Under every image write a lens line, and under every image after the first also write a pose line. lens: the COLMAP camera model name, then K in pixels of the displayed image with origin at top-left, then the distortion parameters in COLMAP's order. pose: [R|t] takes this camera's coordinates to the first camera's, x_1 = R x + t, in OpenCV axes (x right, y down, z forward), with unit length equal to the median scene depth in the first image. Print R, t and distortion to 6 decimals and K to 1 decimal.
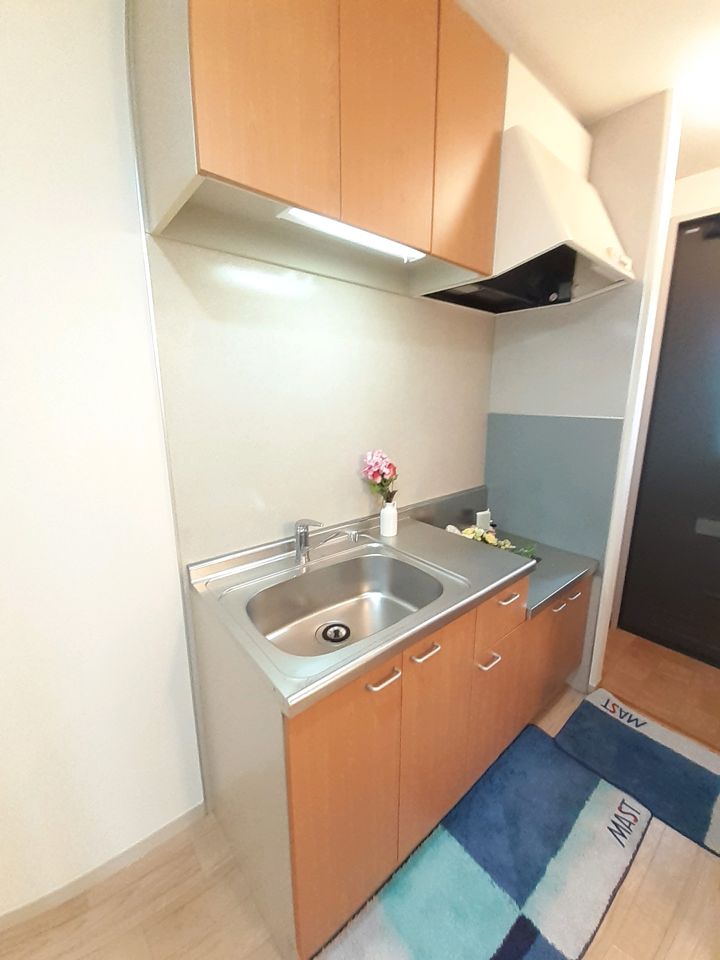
lens RADIAL K [[387.4, 0, 362.2], [0, 387.4, 479.1], [0, 0, 1]] dist [-0.012325, -0.002653]
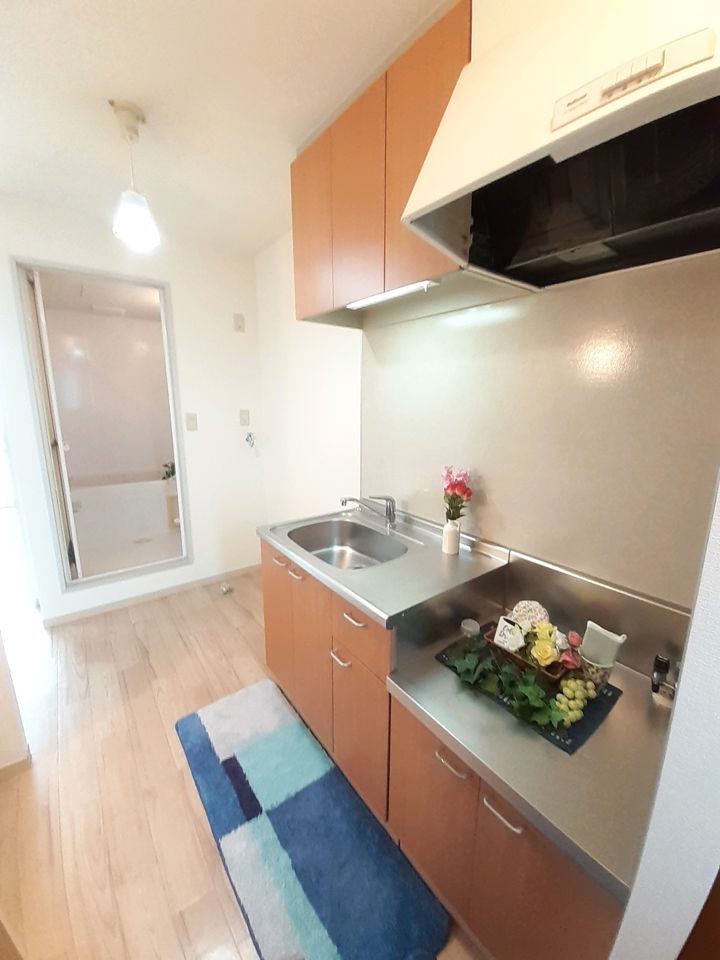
lens RADIAL K [[387.4, 0, 389.2], [0, 387.4, 485.1], [0, 0, 1]] dist [-0.012325, -0.002653]
pose [[-0.017756, 0.209985, -0.977543, 1.038329], [-0.240969, 0.947979, 0.208011, -0.195708], [0.970370, 0.239252, 0.033768, 0.790598]]
